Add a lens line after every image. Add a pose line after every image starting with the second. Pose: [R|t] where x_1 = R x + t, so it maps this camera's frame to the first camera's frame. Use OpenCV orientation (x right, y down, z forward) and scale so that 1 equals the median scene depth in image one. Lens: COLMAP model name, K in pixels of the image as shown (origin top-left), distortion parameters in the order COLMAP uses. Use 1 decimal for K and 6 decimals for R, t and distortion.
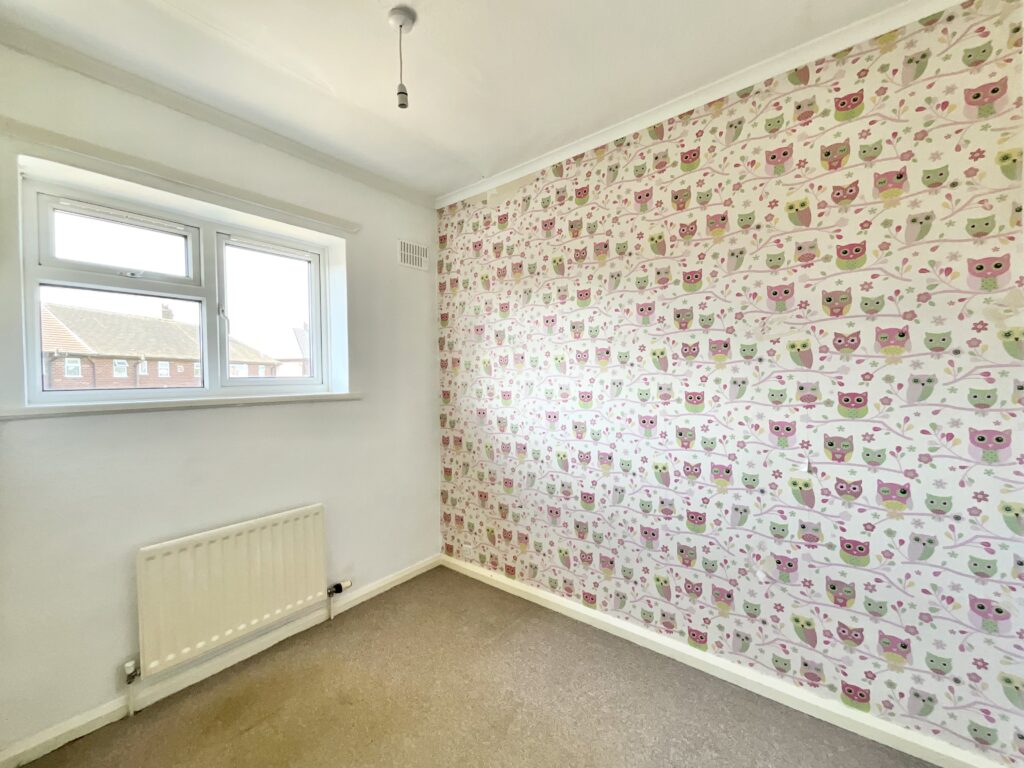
lens RADIAL K [[406.0, 0, 510.6], [0, 406.0, 387.0], [0, 0, 1]] dist [-0.000709, -0.000085]
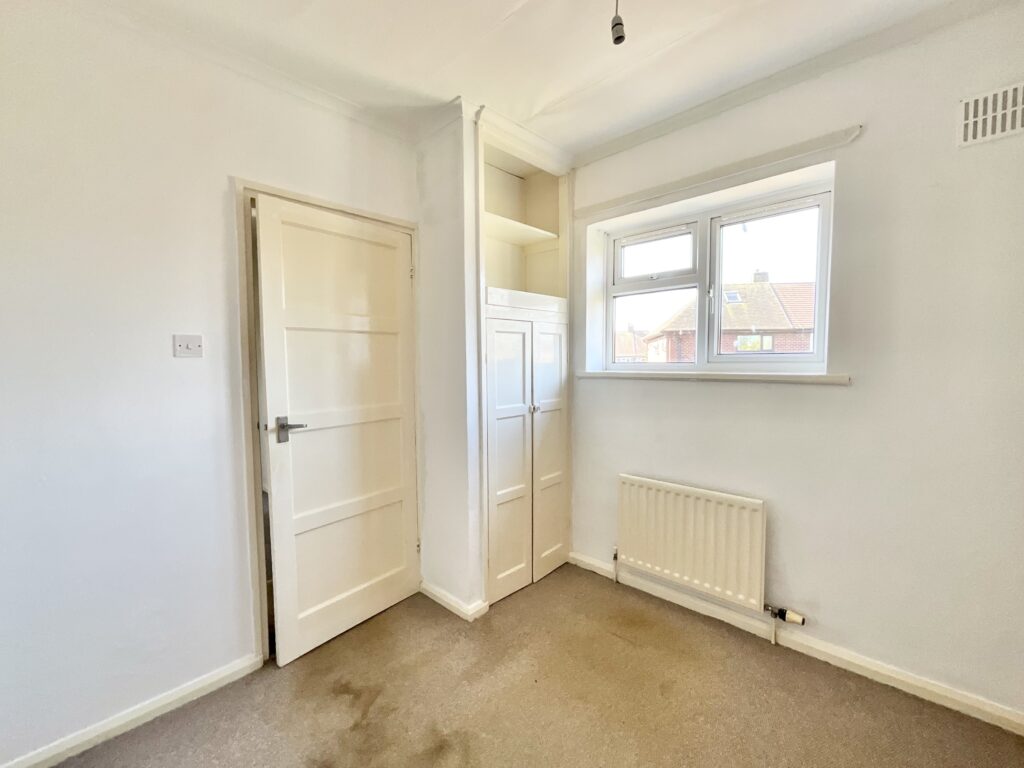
lens RADIAL K [[421.7, 0, 504.1], [0, 421.7, 383.6], [0, 0, 1]] dist [-0.000407, -0.000723]
pose [[-0.074458, 0.074226, -0.994458, 0.457152], [-0.010389, 0.997114, 0.075202, -0.023508], [0.997170, 0.015931, -0.073472, 0.539602]]
